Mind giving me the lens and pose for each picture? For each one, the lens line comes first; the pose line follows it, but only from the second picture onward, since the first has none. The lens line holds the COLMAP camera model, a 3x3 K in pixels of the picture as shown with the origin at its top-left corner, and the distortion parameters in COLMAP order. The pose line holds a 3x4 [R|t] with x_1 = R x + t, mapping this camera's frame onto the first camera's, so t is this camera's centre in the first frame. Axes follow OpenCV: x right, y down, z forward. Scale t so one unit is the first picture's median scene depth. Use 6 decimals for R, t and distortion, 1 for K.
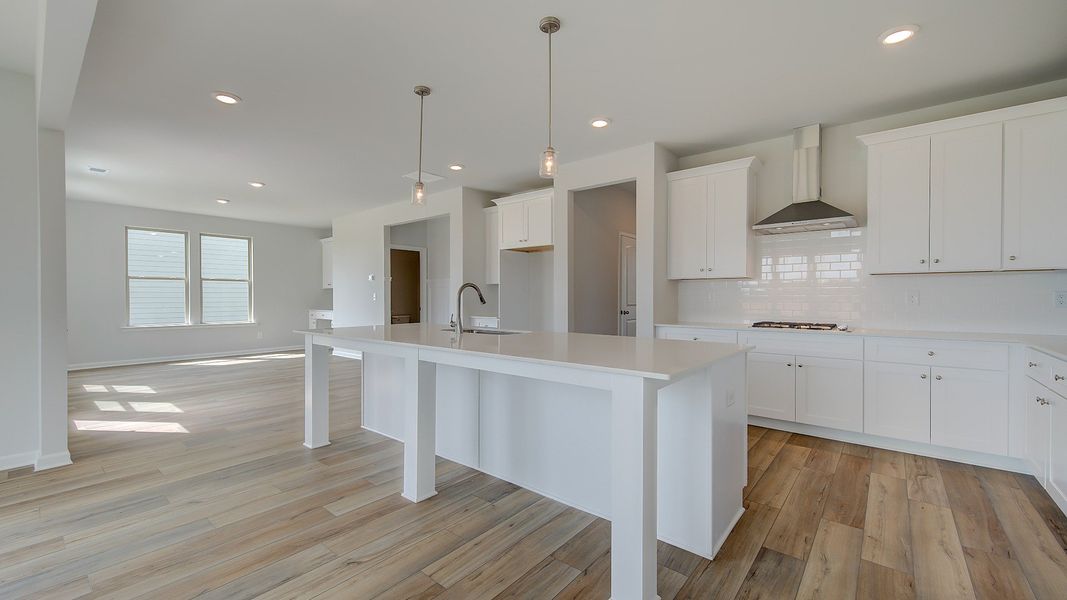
lens RADIAL K [[441.5, 0, 533.5], [0, 441.5, 300.0], [0, 0, 1]] dist [0.000953, -0.000011]
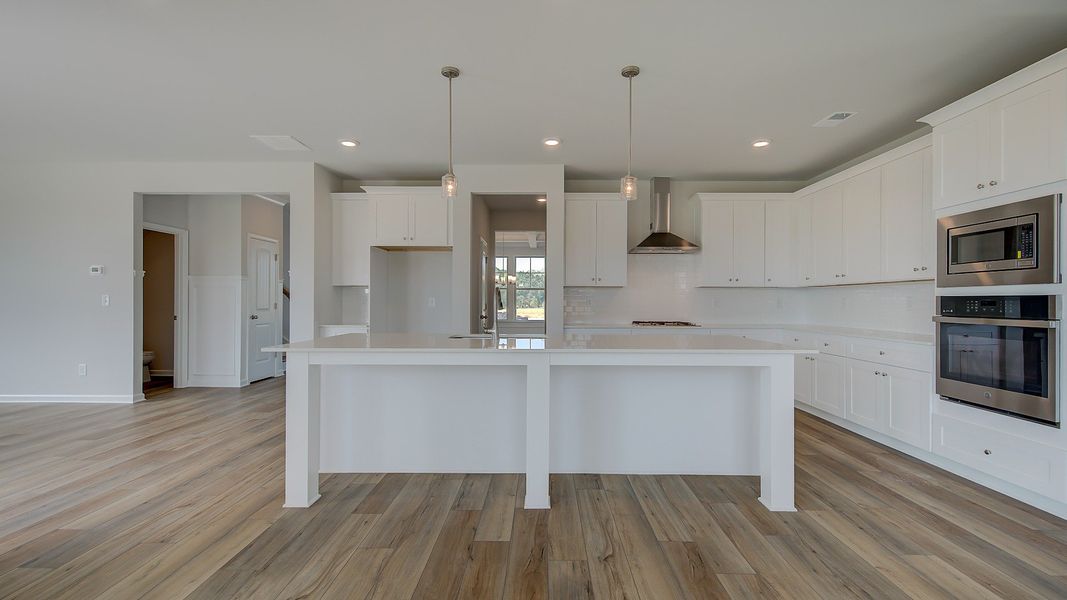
lens RADIAL K [[481.8, 0, 533.5], [0, 481.8, 300.0], [0, 0, 1]] dist [-0.002165, -0.000067]
pose [[0.763178, 0.005878, 0.646161, -0.753807], [0.001320, 0.999942, -0.010655, 0.001379], [-0.646186, 0.008984, 0.763127, 0.145852]]
